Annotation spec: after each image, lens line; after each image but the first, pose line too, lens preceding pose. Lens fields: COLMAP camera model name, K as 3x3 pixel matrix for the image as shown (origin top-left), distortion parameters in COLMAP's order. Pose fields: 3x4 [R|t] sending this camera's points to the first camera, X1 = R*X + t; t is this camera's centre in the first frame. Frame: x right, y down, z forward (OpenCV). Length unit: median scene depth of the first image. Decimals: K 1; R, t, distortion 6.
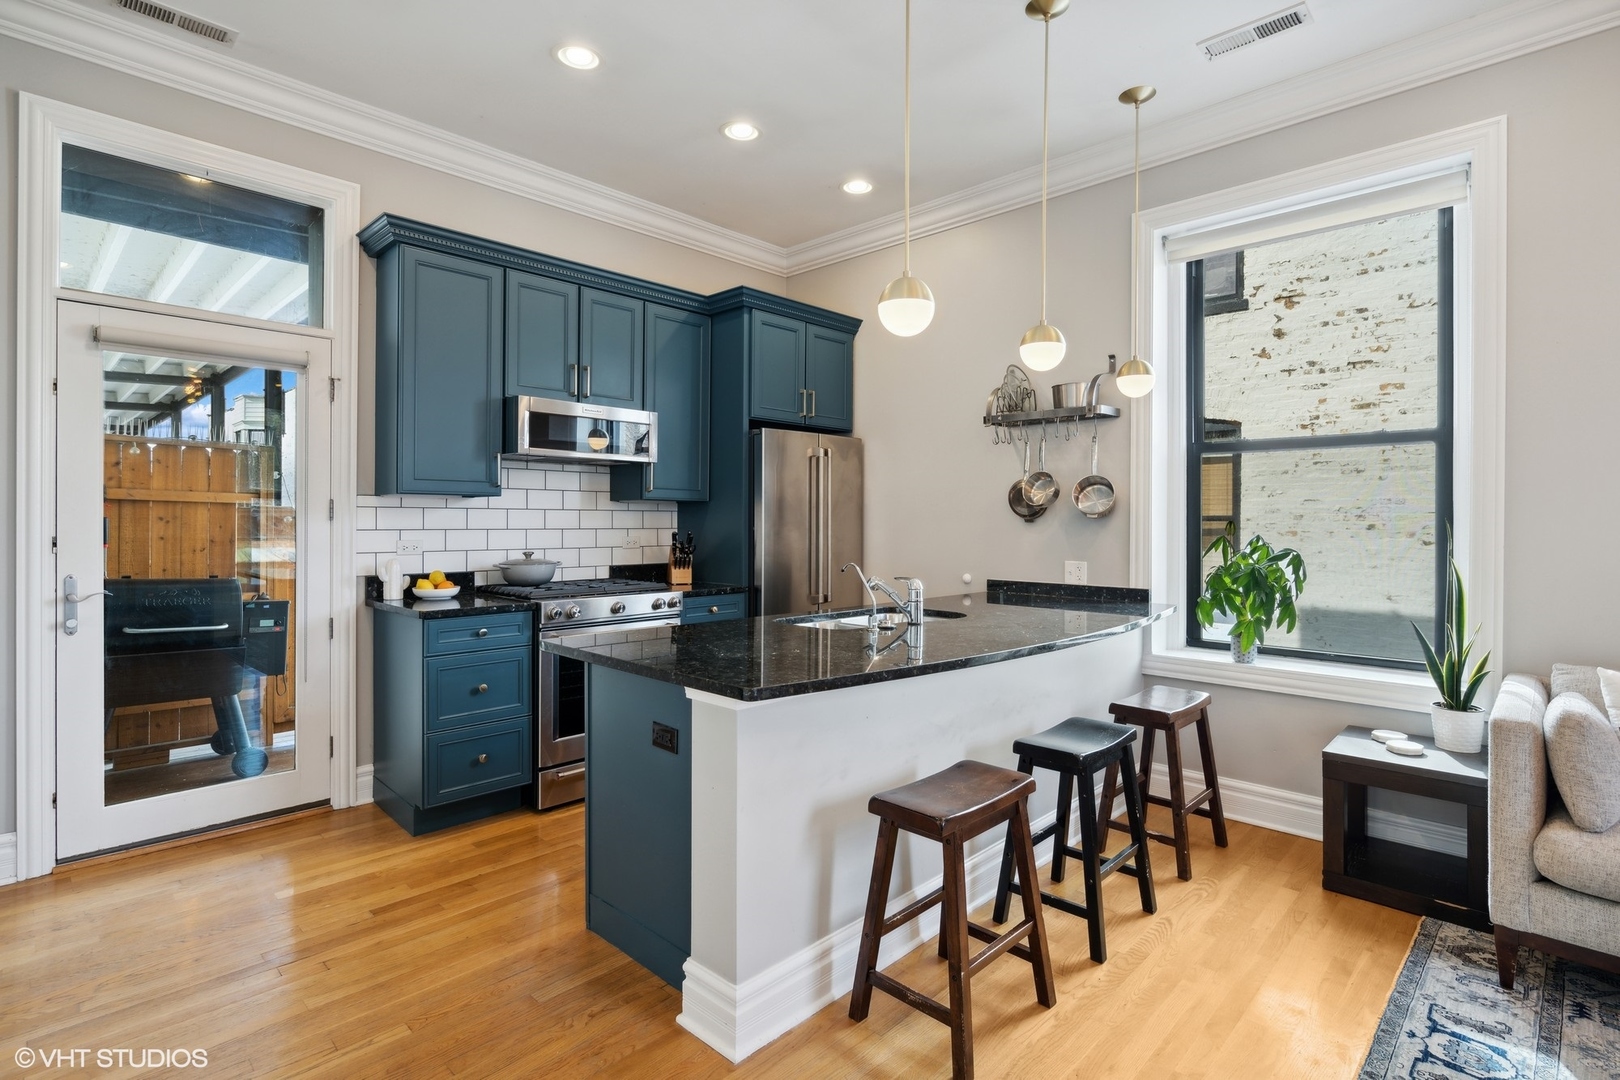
lens RADIAL K [[794.9, 0, 811.4], [0, 794.9, 525.5], [0, 0, 1]] dist [-0.000047, -0.001082]
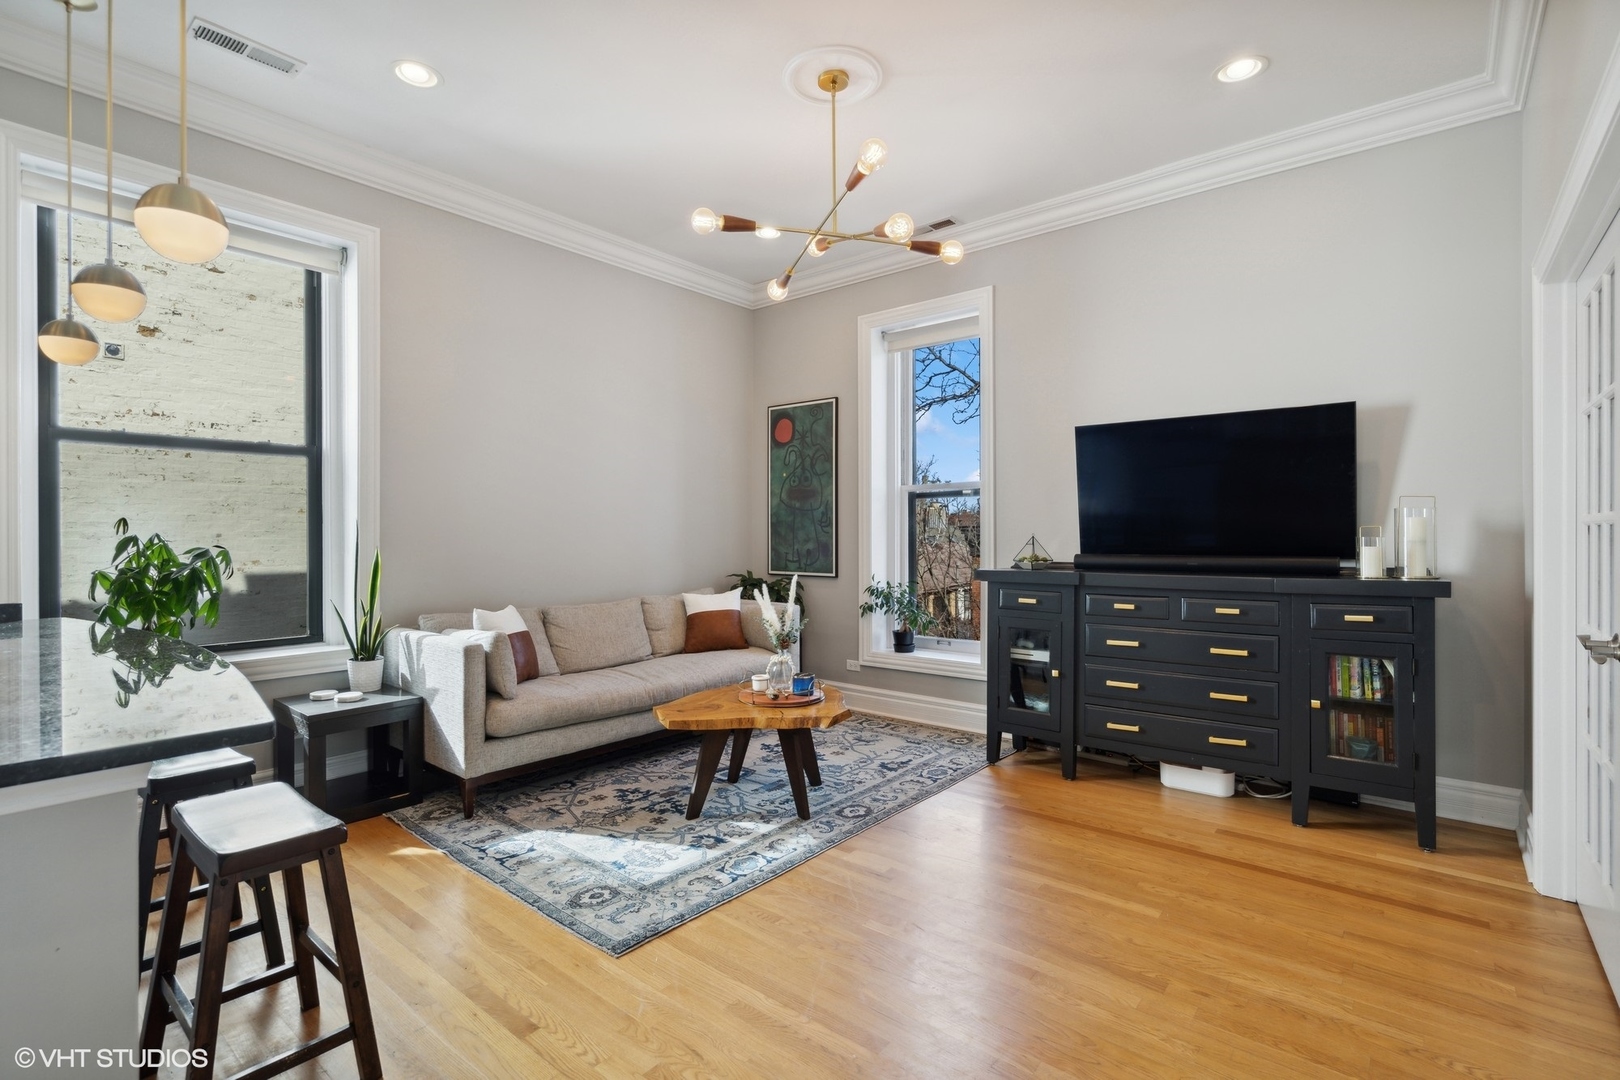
lens RADIAL K [[751.4, 0, 816.3], [0, 751.4, 537.0], [0, 0, 1]] dist [0.000128, 0.000833]
pose [[-0.088201, -0.005877, 0.996085, -0.401028], [0.006493, 0.999958, 0.006475, 0.015845], [-0.996082, 0.007038, -0.088159, 0.275471]]
